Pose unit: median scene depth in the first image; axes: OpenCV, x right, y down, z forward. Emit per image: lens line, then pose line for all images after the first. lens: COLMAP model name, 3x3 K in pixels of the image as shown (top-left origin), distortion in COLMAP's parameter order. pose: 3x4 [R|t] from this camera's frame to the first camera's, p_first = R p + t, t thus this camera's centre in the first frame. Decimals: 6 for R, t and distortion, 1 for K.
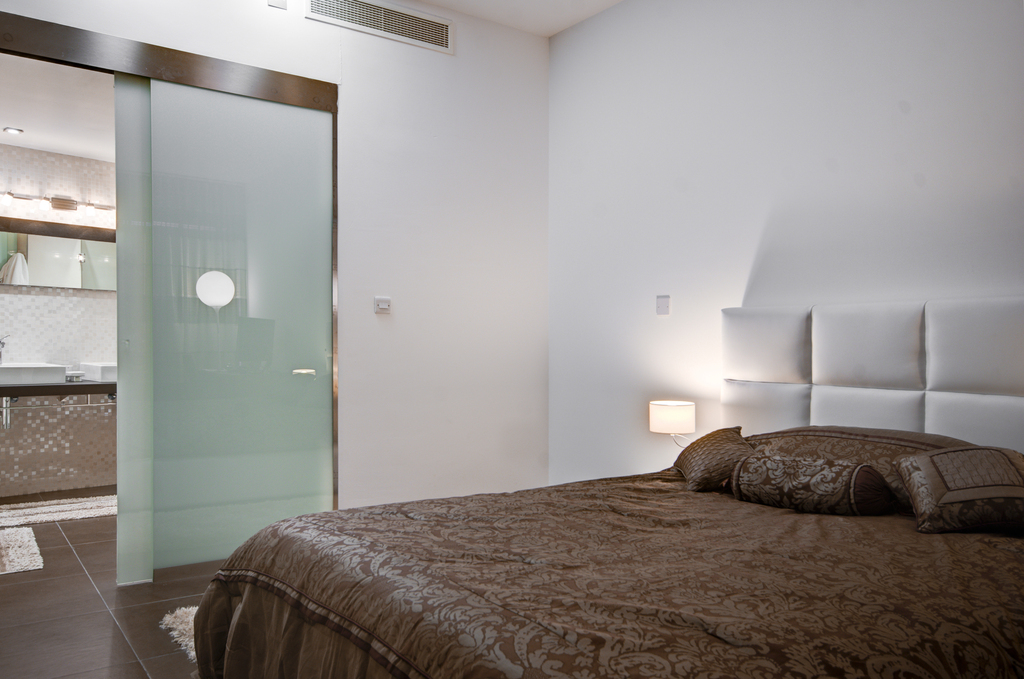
lens RADIAL K [[762.9, 0, 512.1], [0, 762.9, 348.6], [0, 0, 1]] dist [0.018771, 0.001876]
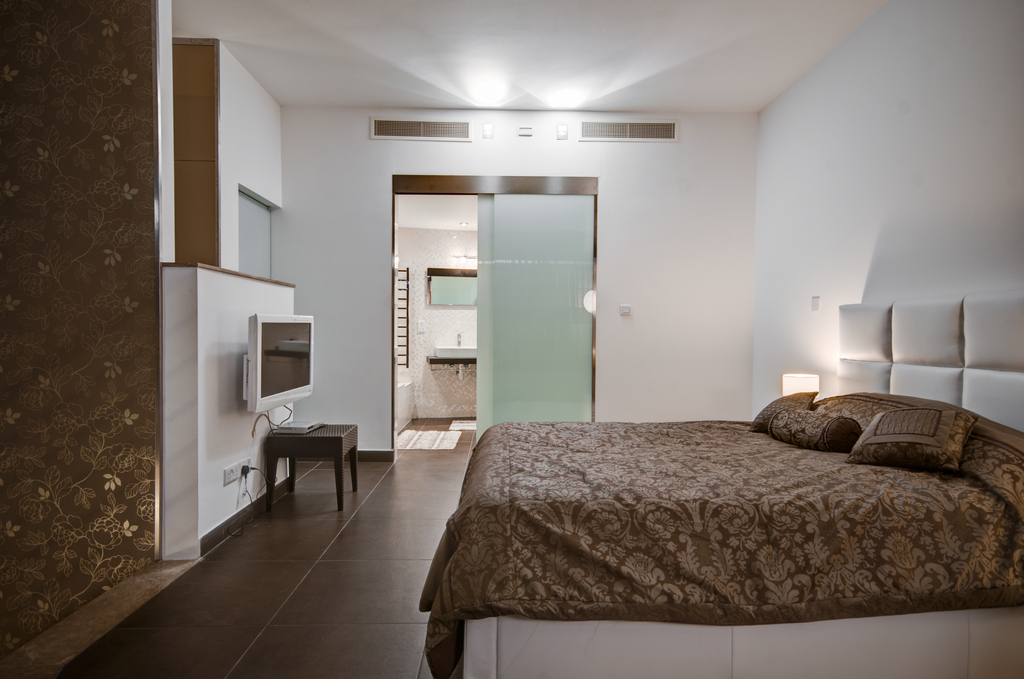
lens RADIAL K [[538.1, 0, 512.0], [0, 538.1, 339.5], [0, 0, 1]] dist [0.002465, 0.001097]
pose [[0.844934, -0.004577, -0.534850, 0.385012], [0.005397, 0.999985, -0.000031, 0.004785], [0.534843, -0.002860, 0.844947, -0.128484]]
